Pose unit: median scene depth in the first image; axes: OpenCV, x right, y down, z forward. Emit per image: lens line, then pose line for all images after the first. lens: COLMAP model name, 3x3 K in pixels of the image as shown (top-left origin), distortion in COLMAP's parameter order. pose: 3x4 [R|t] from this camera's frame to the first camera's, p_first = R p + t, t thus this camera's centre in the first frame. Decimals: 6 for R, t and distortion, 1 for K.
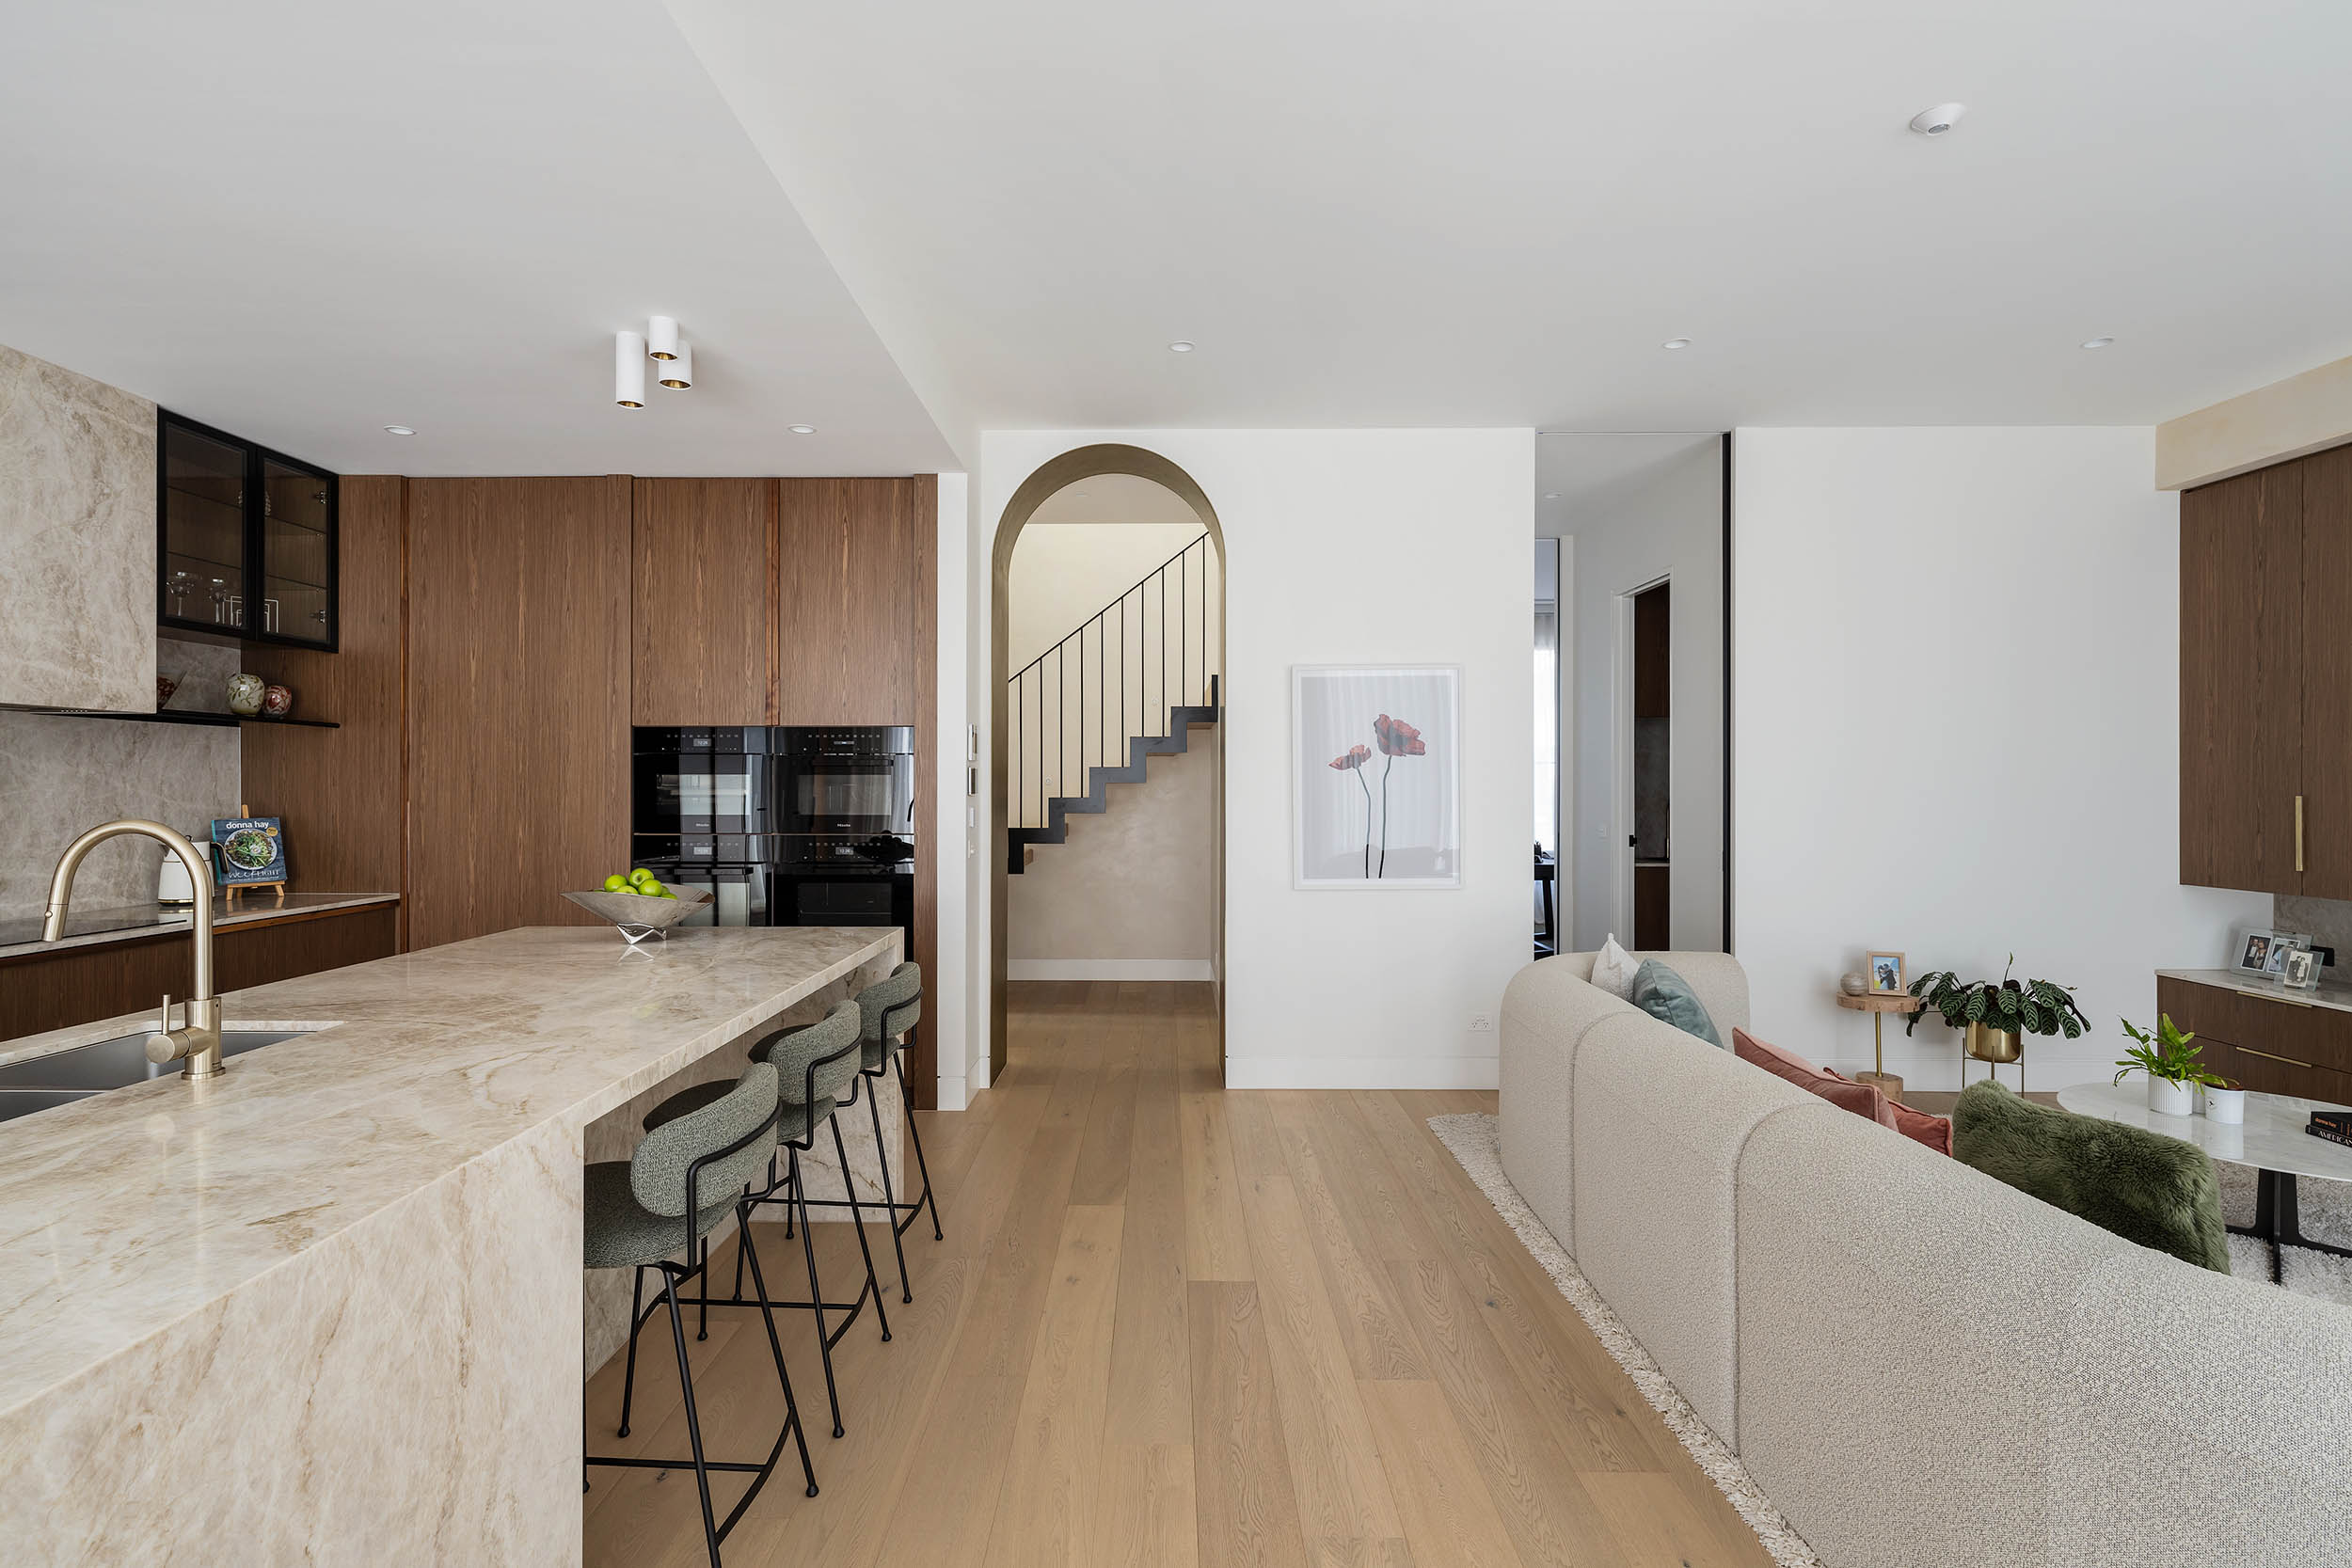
lens RADIAL K [[1115.9, 0, 1167.2], [0, 1115.9, 775.8], [0, 0, 1]] dist [0.001896, -0.000194]
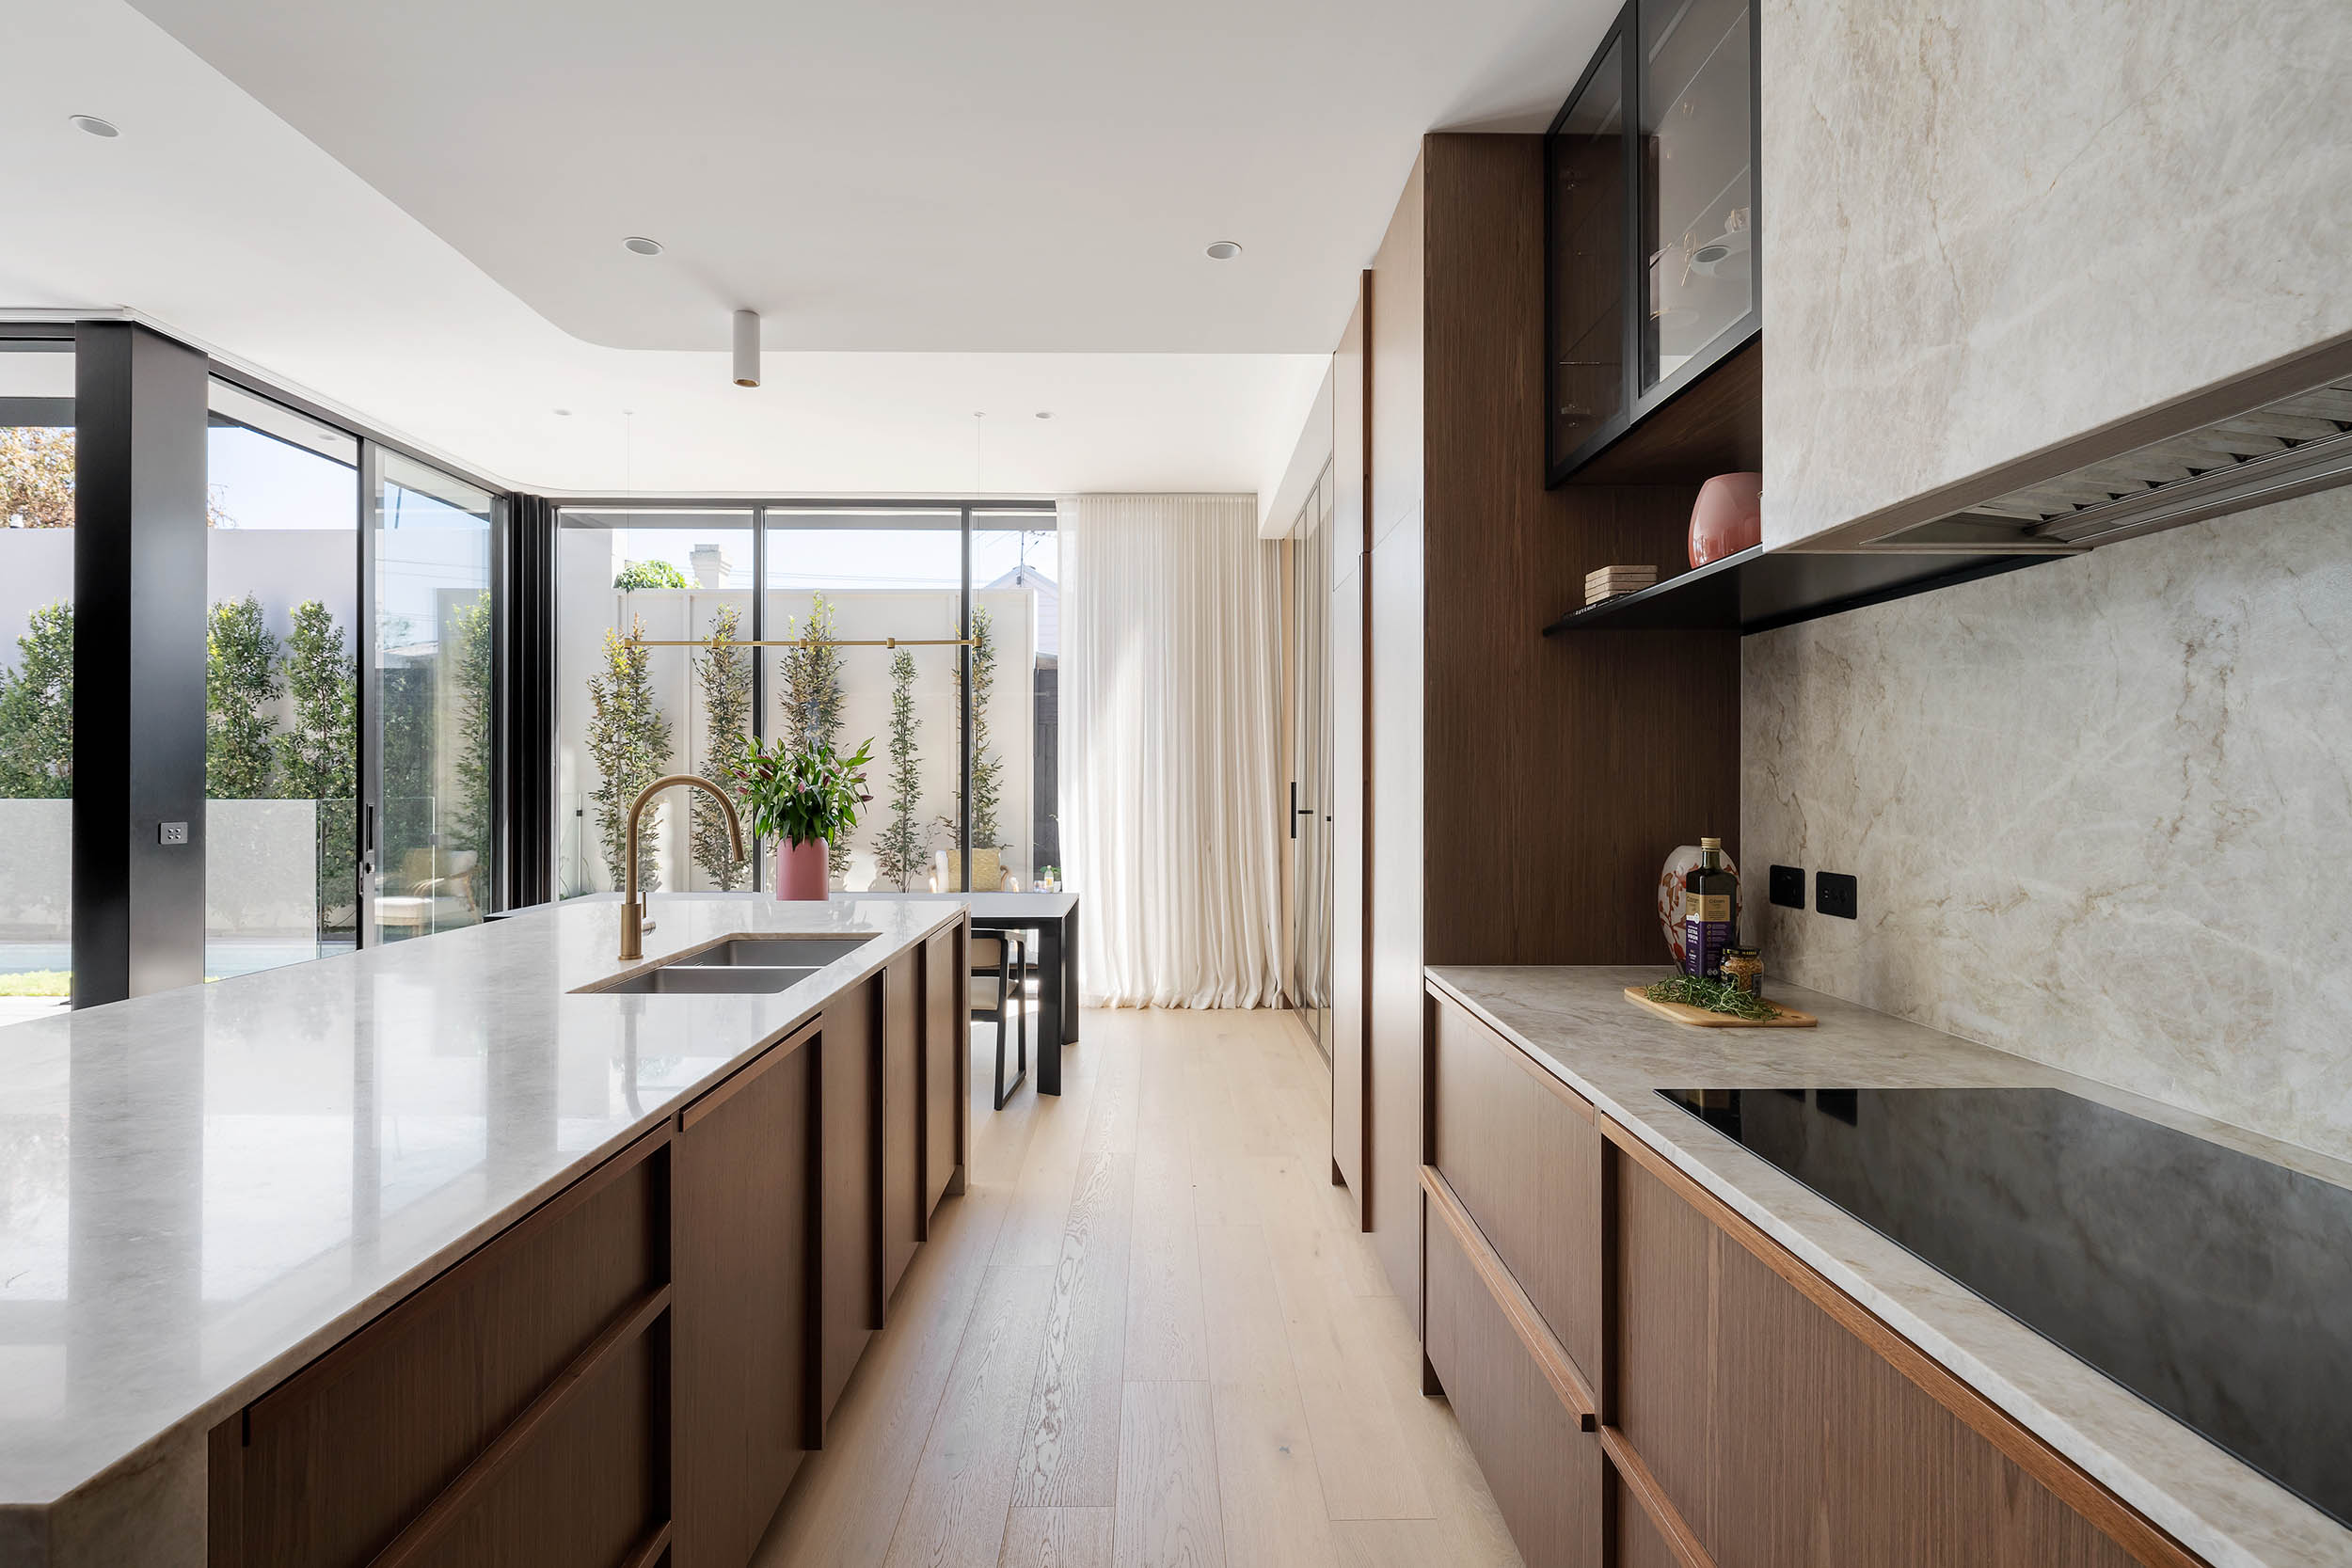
lens RADIAL K [[1115.9, 0, 1167.2], [0, 1115.9, 775.8], [0, 0, 1]] dist [0.001896, -0.000194]
pose [[-0.999897, -0.003188, -0.013989, -0.713800], [-0.003016, 0.999920, -0.012309, 0.026545], [0.014027, -0.012265, -0.999826, 1.135793]]
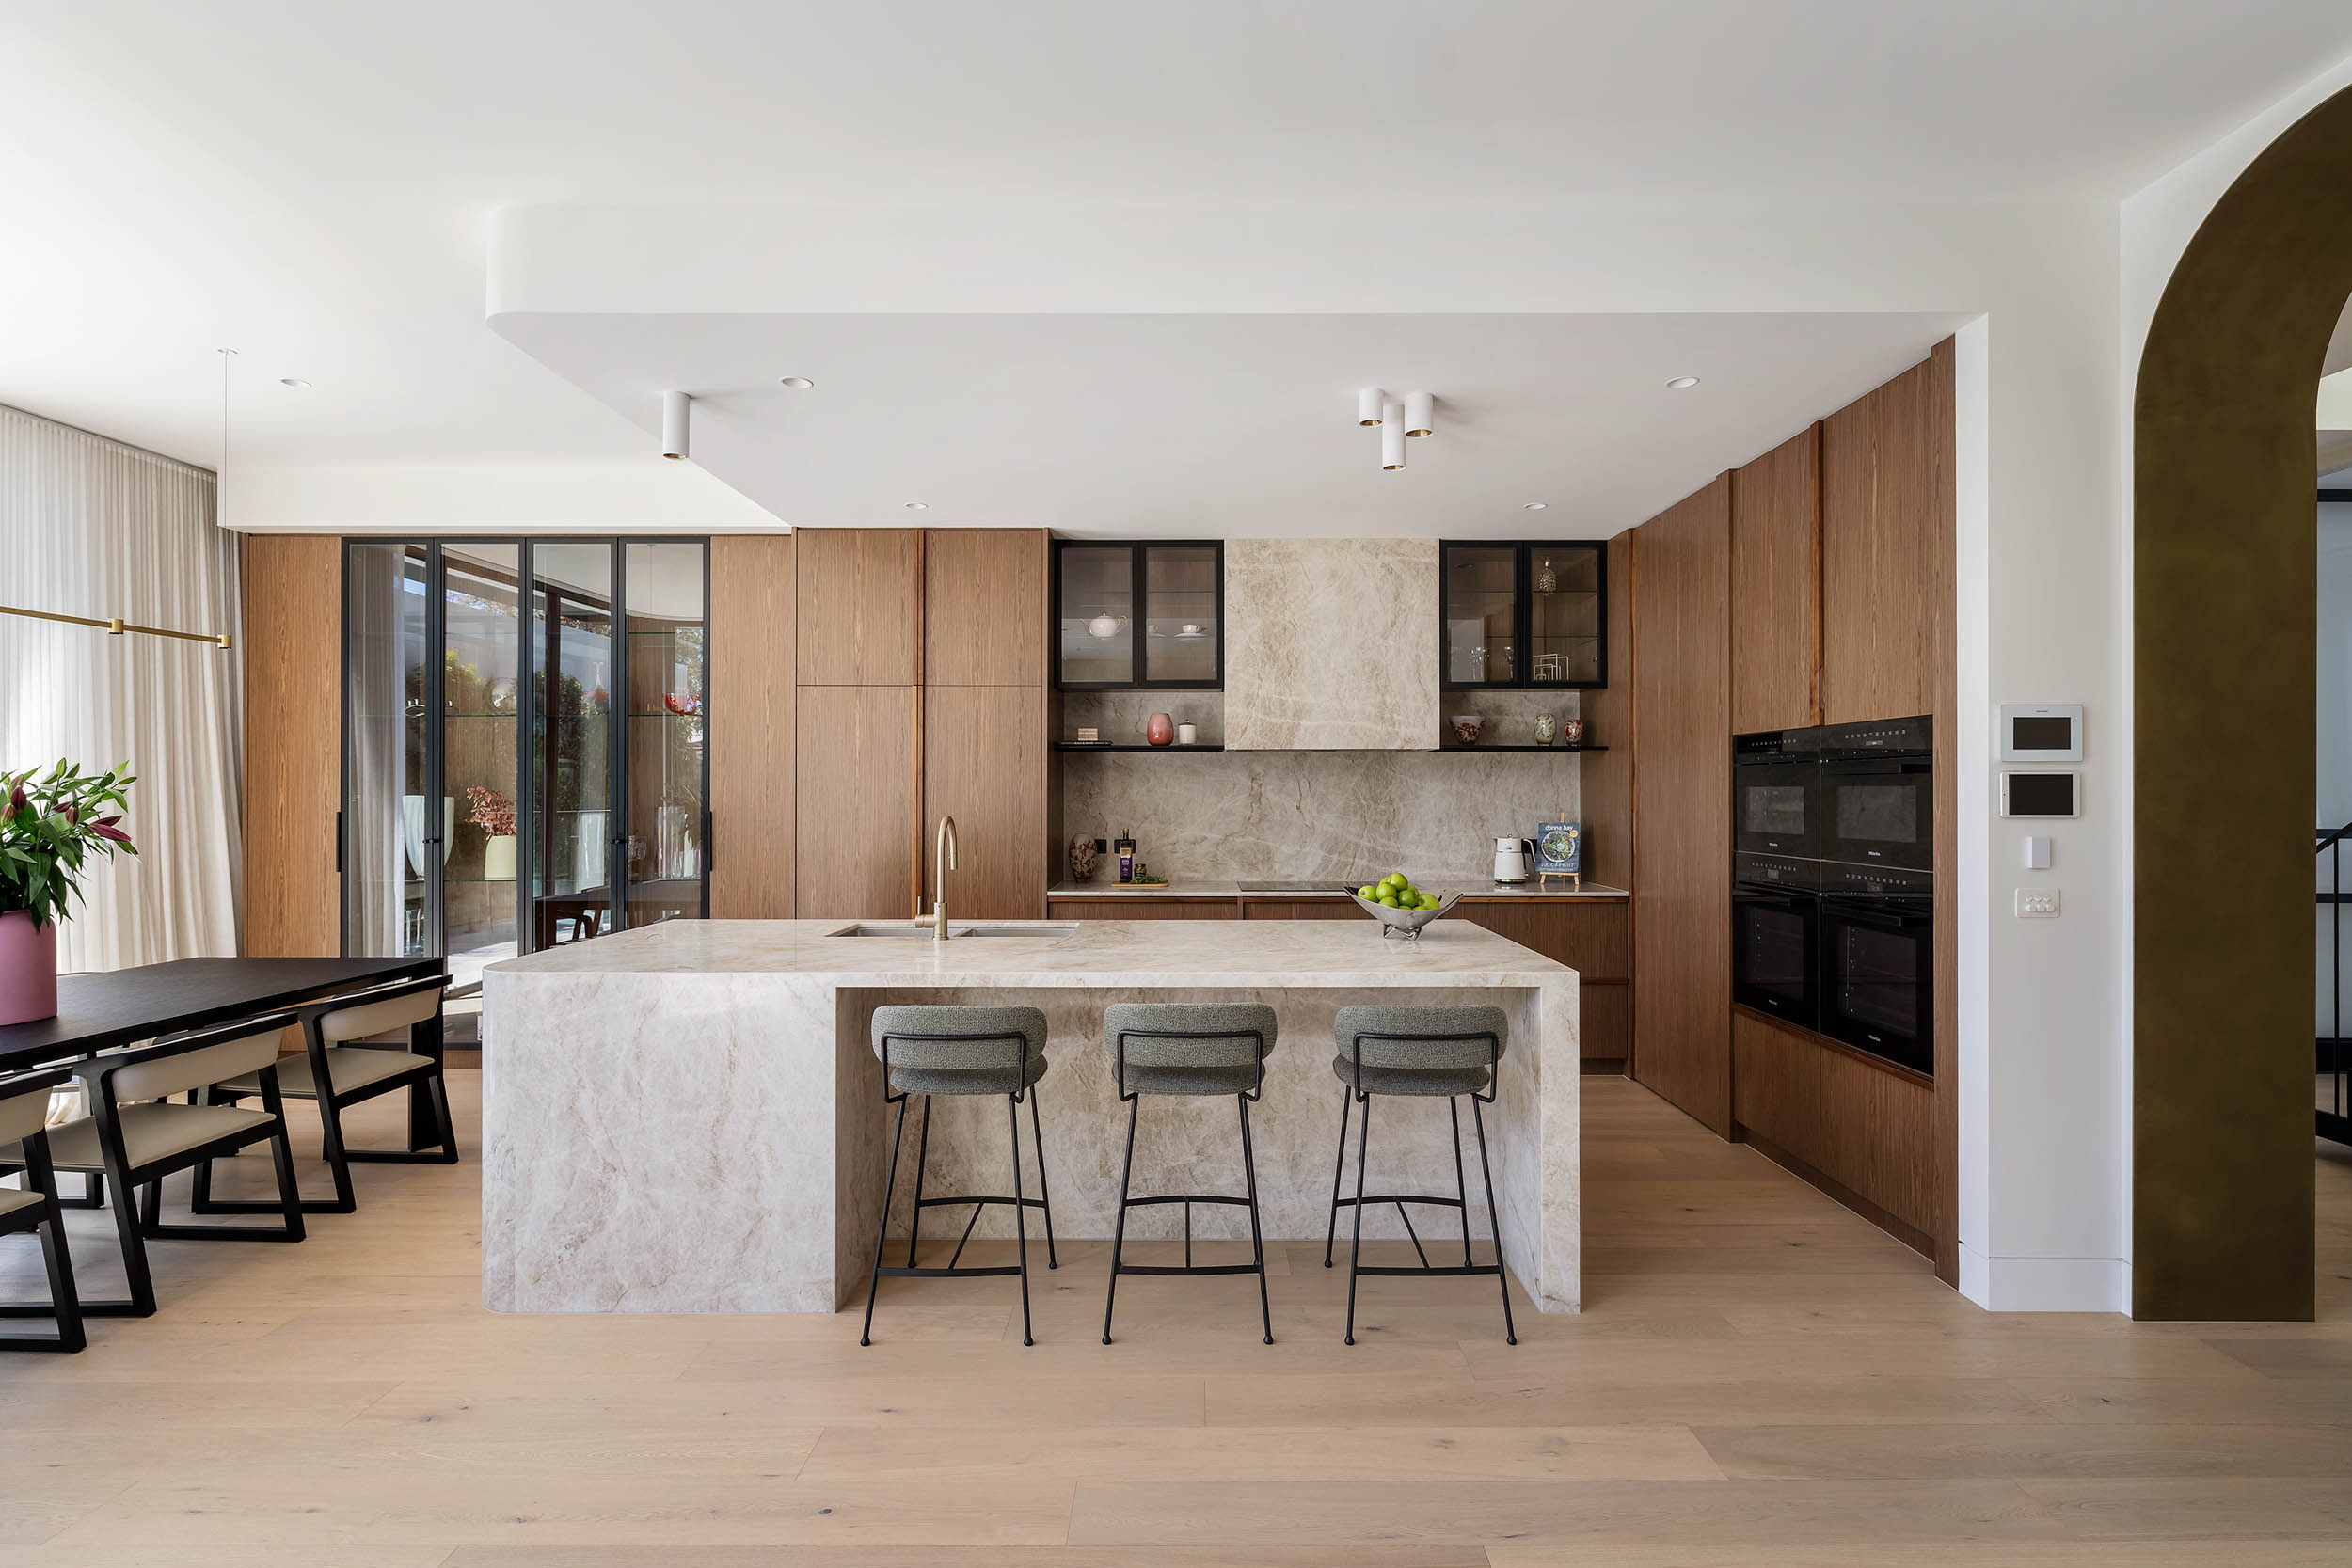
lens RADIAL K [[1104.6, 0, 1194.0], [0, 1104.6, 788.9], [0, 0, 1]] dist [0.000087, -0.000156]
pose [[0.006362, -0.002822, -0.999976, 0.566326], [0.008338, 0.999961, -0.002769, -0.001607], [0.999945, -0.008320, 0.006385, 0.685592]]
